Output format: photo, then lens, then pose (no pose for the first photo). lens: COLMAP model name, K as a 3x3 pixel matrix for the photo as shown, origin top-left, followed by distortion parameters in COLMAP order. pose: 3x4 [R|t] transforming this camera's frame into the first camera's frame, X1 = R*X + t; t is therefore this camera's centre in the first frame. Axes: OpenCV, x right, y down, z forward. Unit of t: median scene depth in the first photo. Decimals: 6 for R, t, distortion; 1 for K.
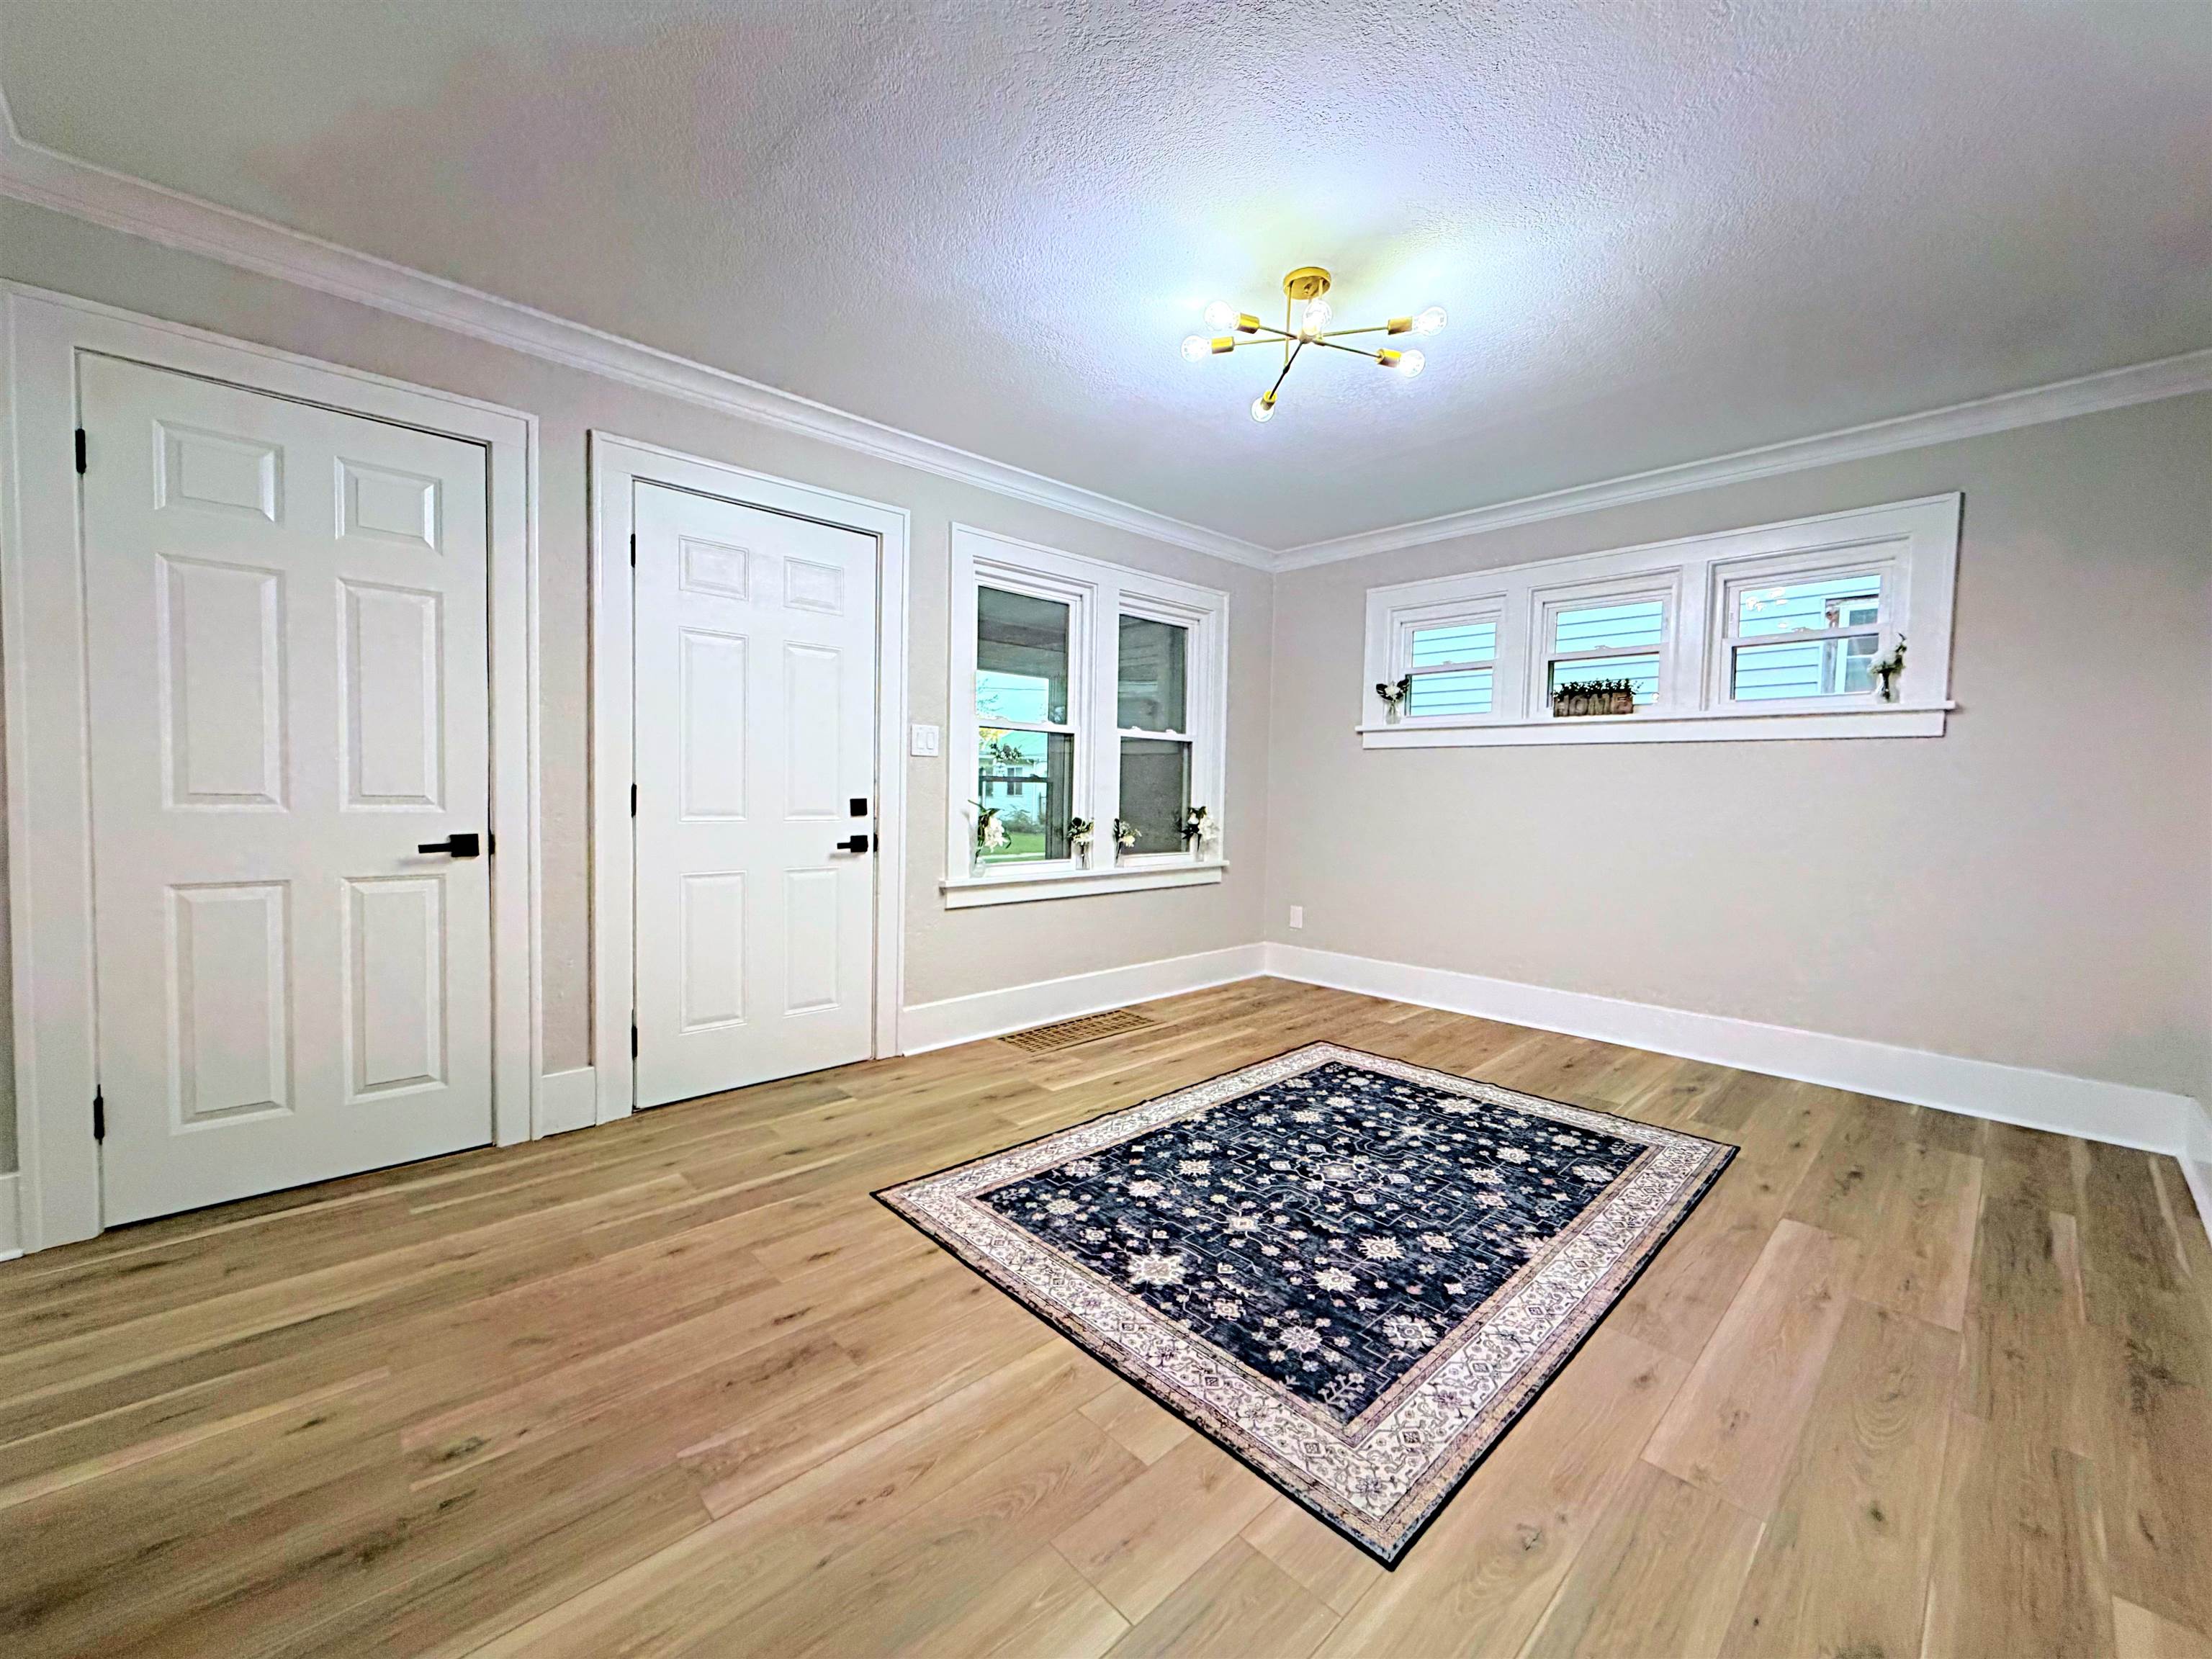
lens RADIAL K [[881.0, 0, 1099.8], [0, 881.0, 829.7], [0, 0, 1]] dist [0.002108, -0.000259]
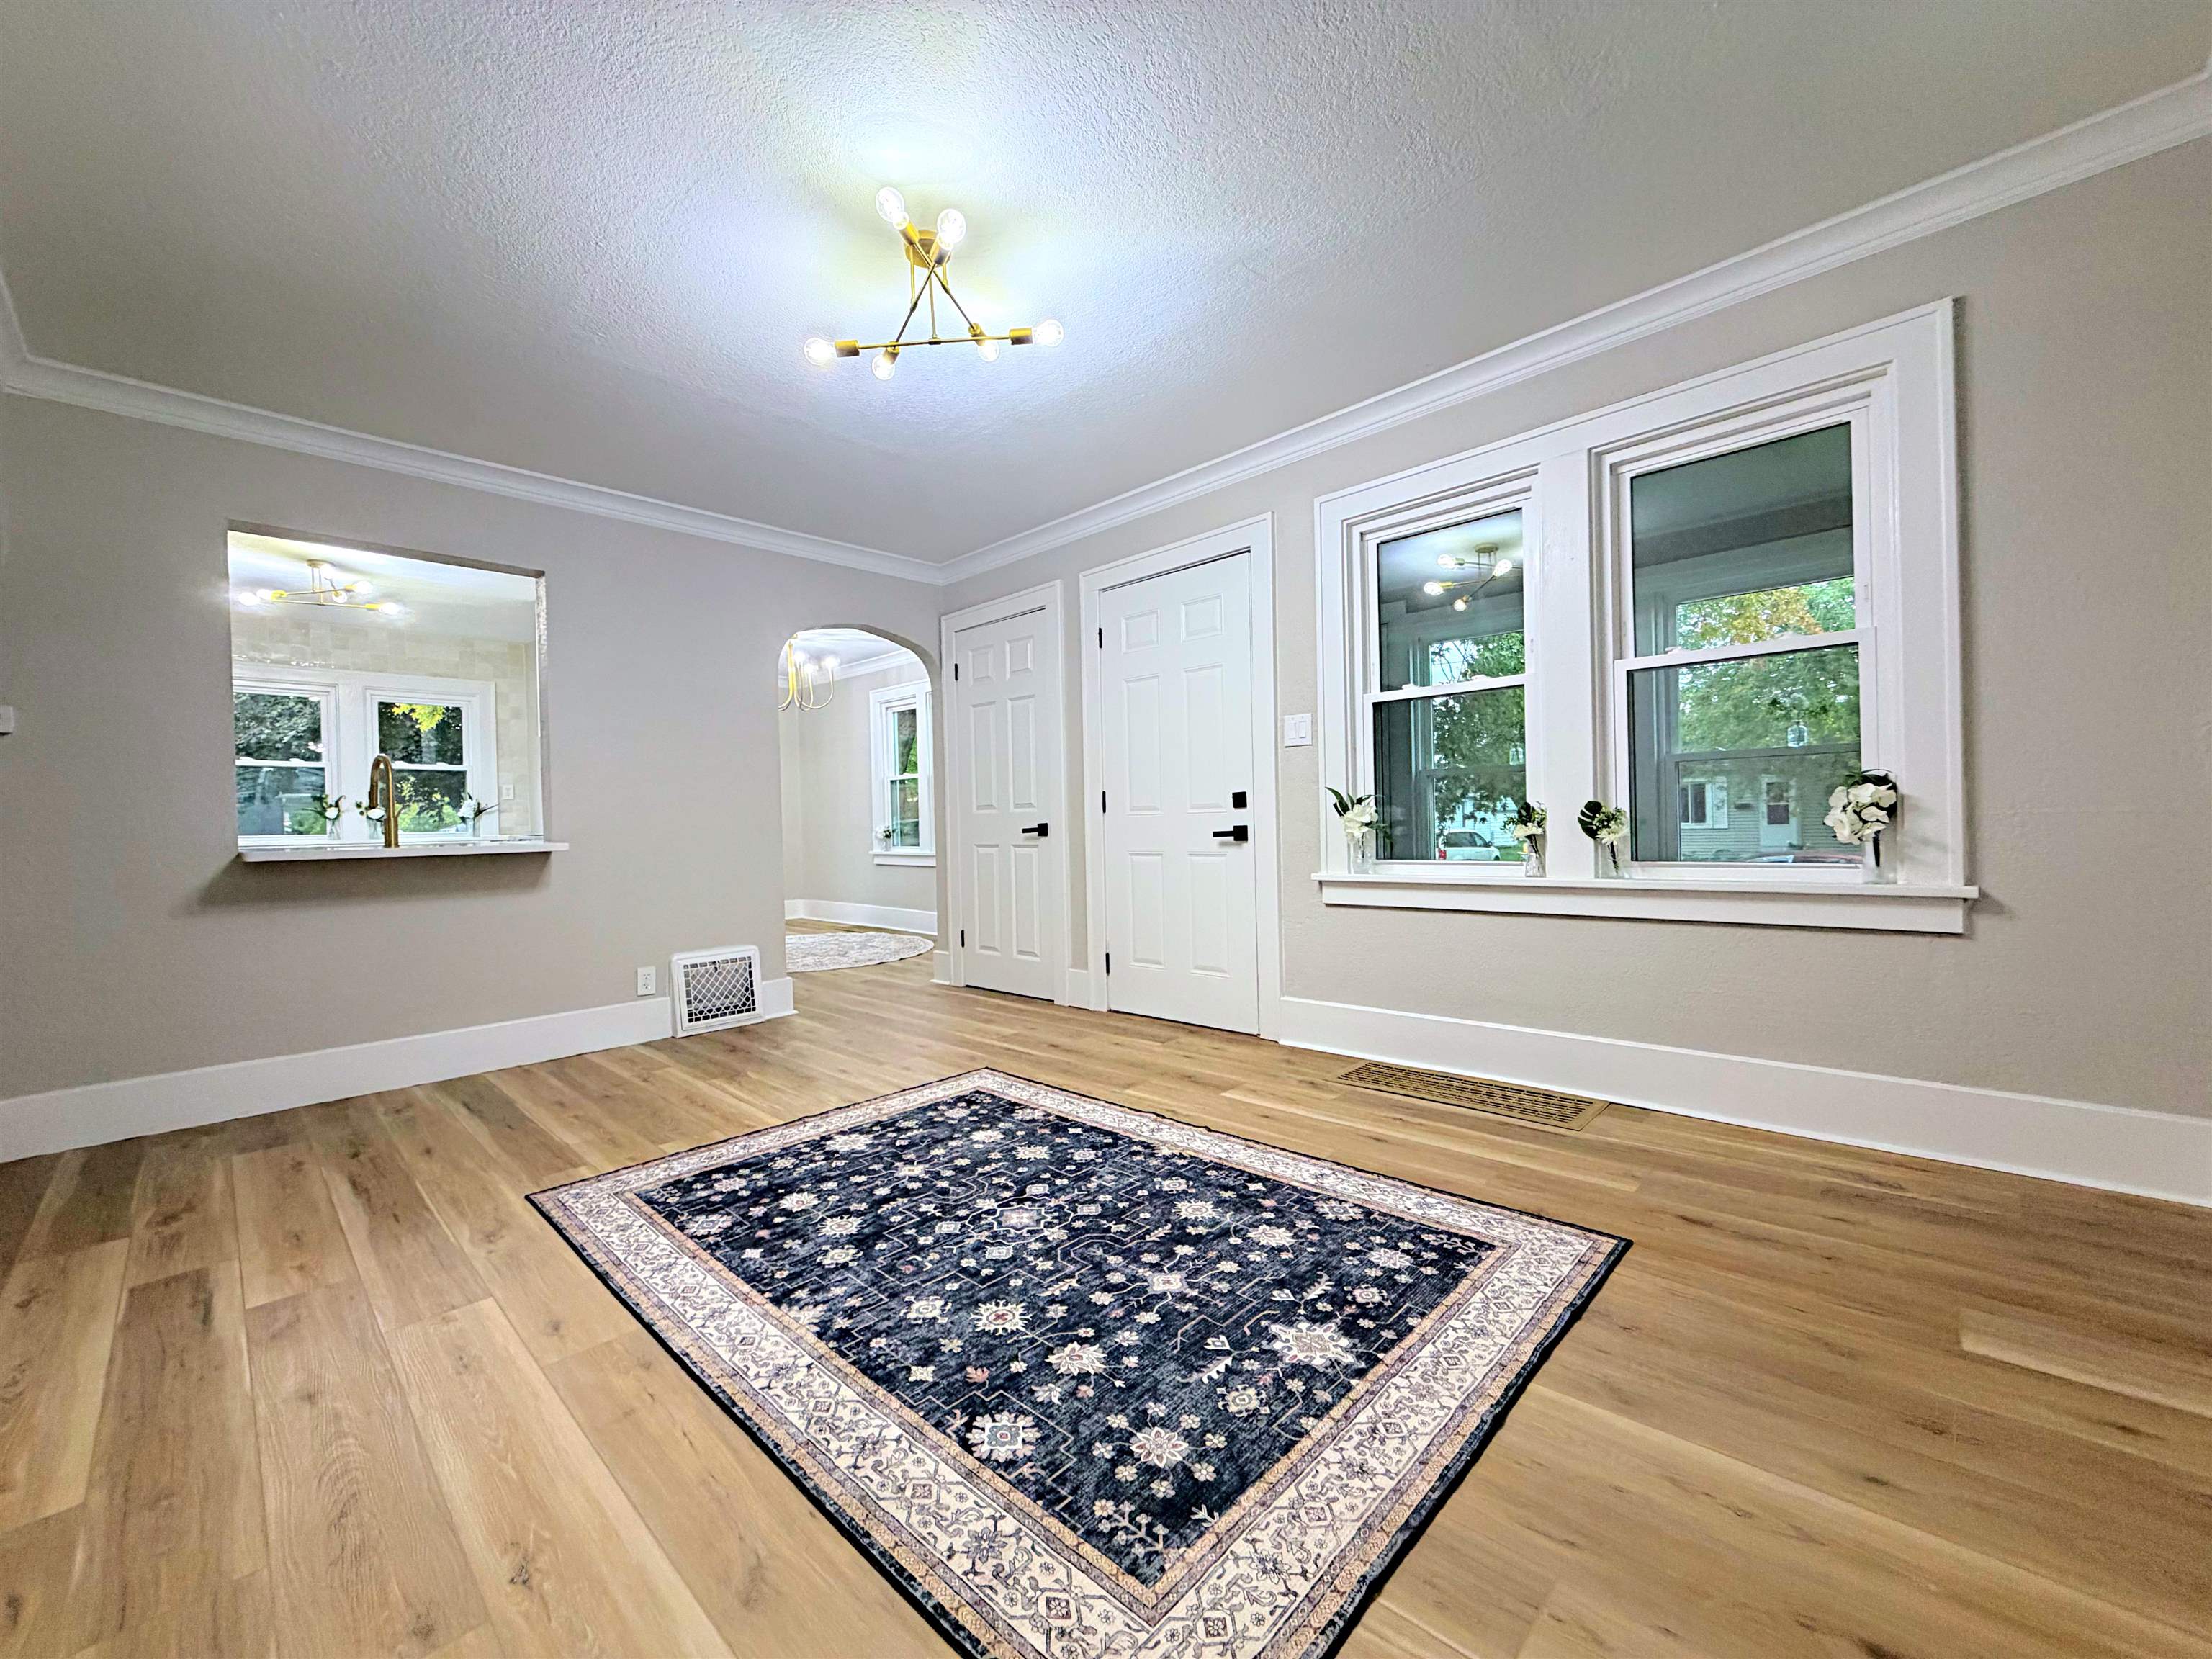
lens RADIAL K [[881.0, 0, 1099.8], [0, 881.0, 829.7], [0, 0, 1]] dist [0.002108, -0.000259]
pose [[0.038273, -0.014540, -0.999162, 0.953625], [-0.021318, 0.999655, -0.015364, 0.037773], [0.999040, 0.021888, 0.037950, 0.907991]]
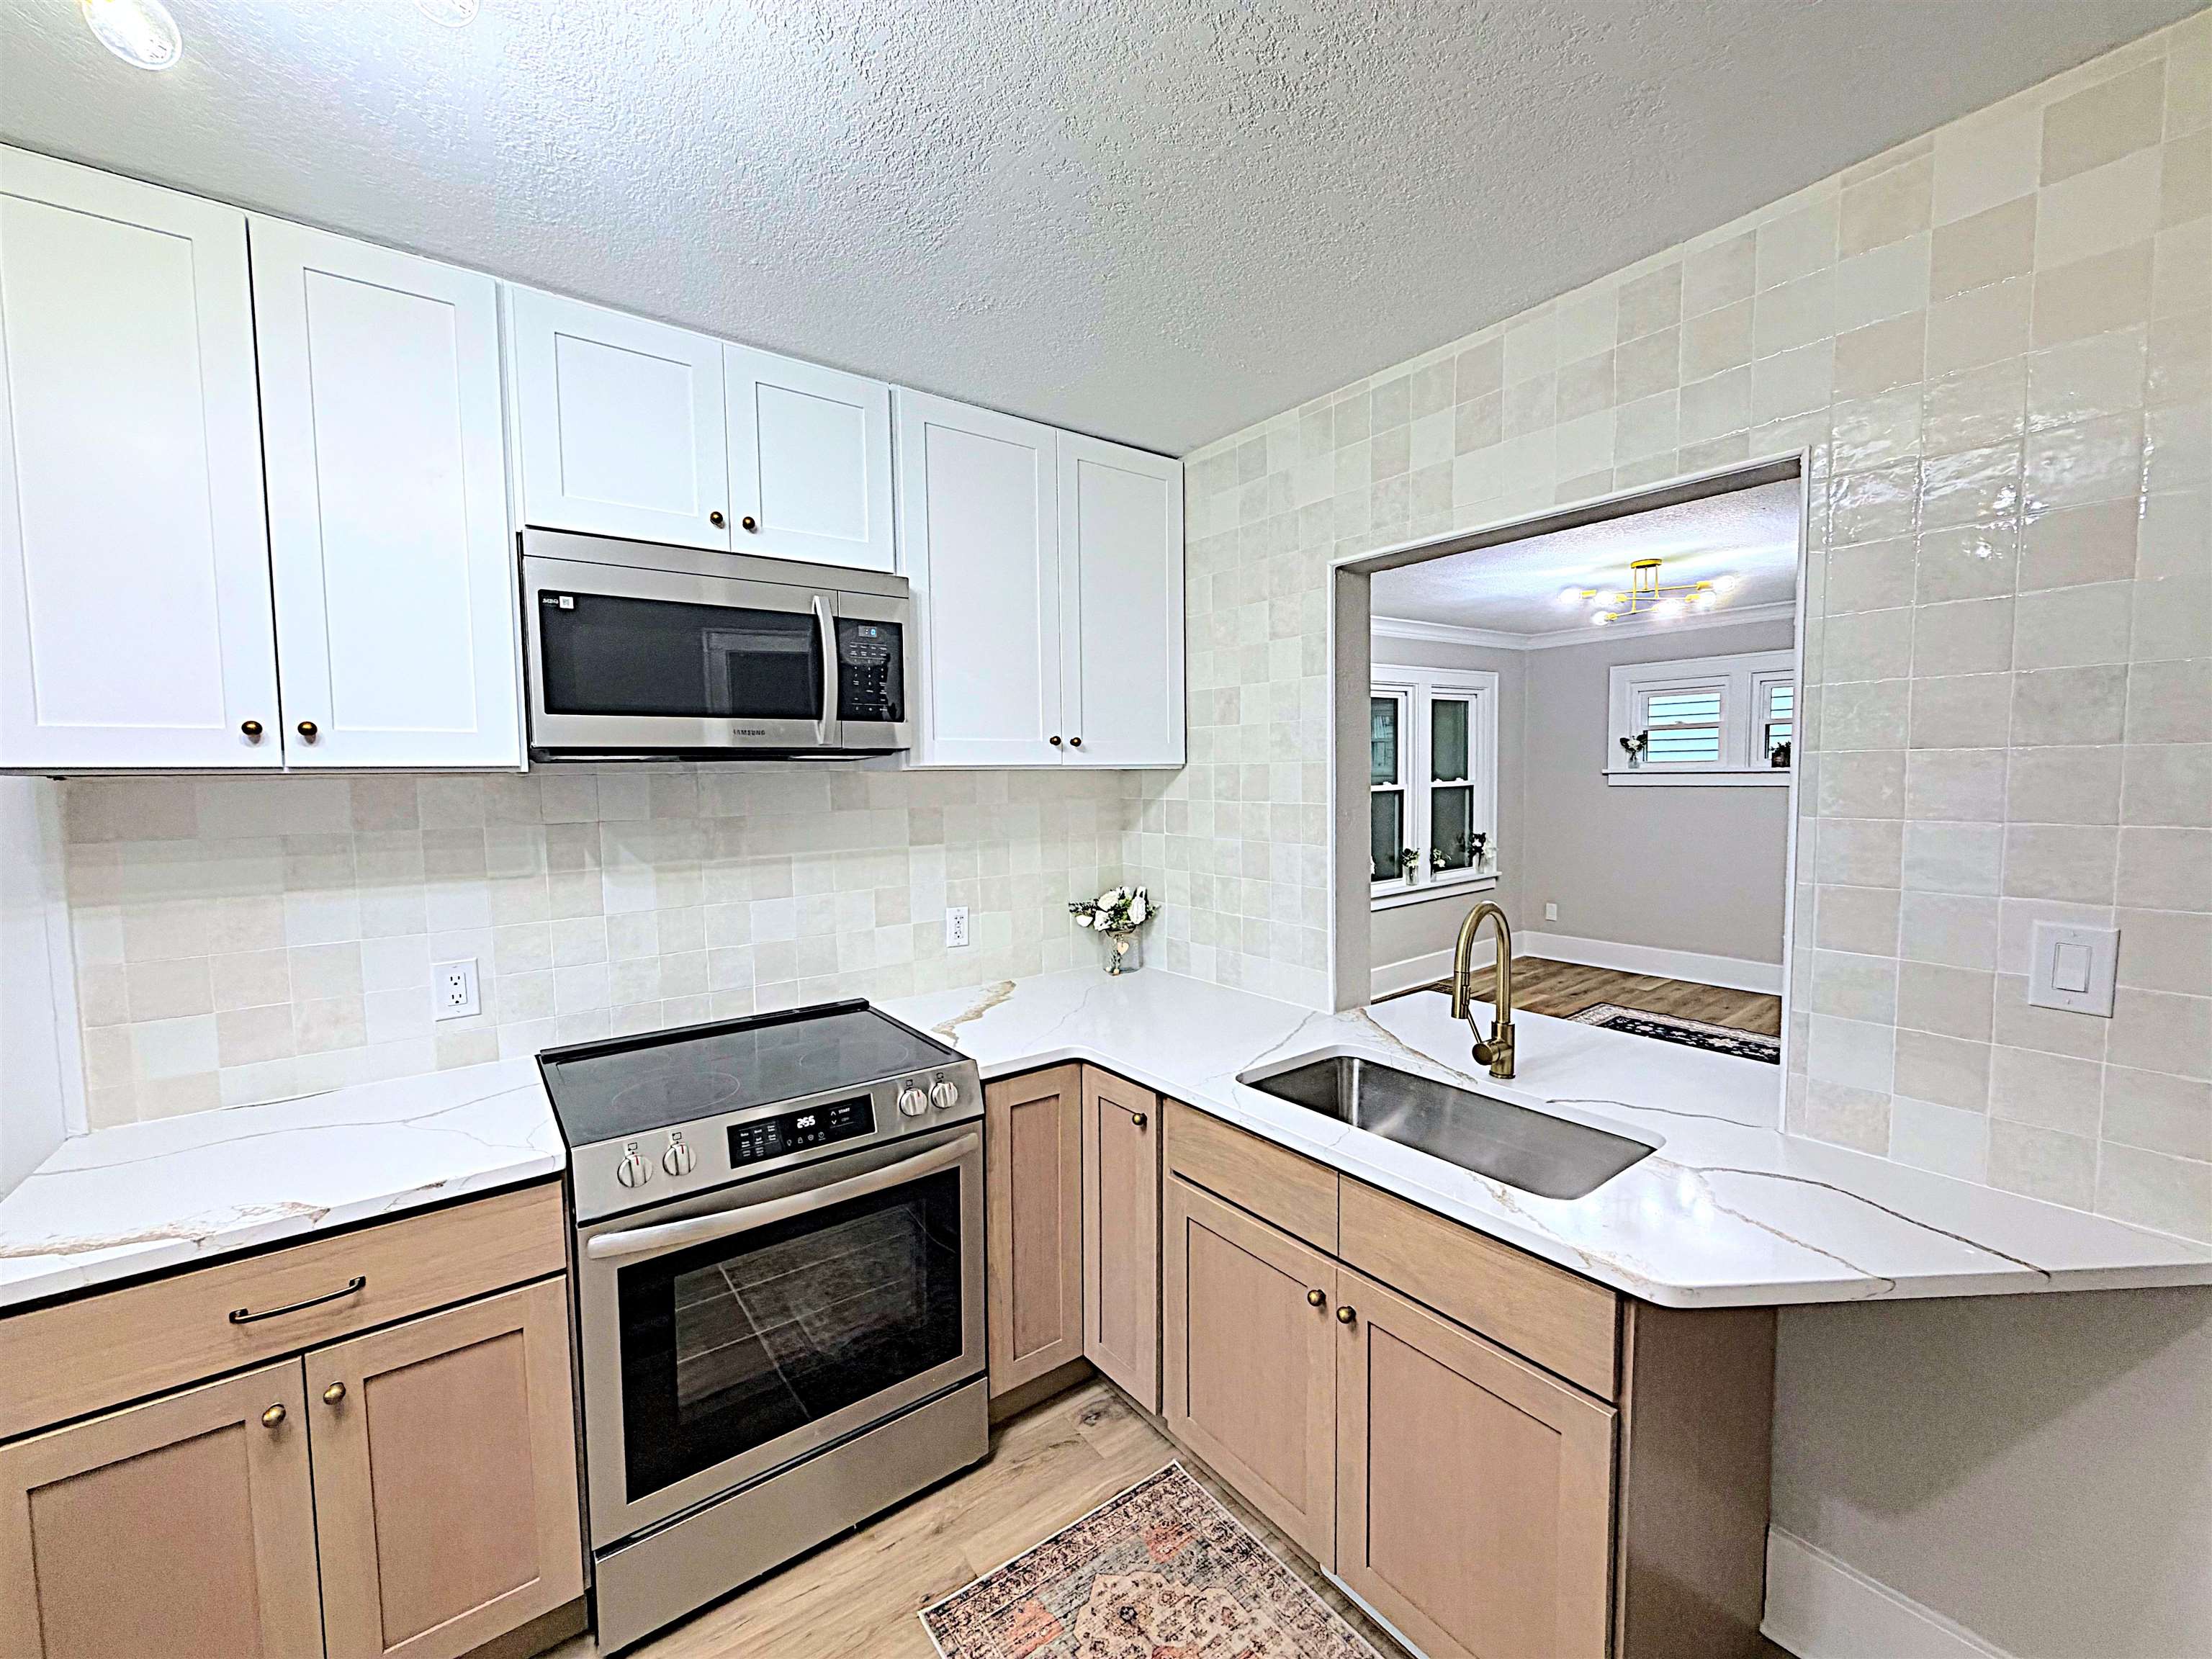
lens RADIAL K [[881.0, 0, 1099.8], [0, 881.0, 829.7], [0, 0, 1]] dist [0.002108, -0.000259]
pose [[0.992516, -0.033123, -0.117533, -0.501461], [0.035898, 0.999123, 0.021571, -0.133454], [0.116715, -0.025629, 0.992835, -0.670466]]
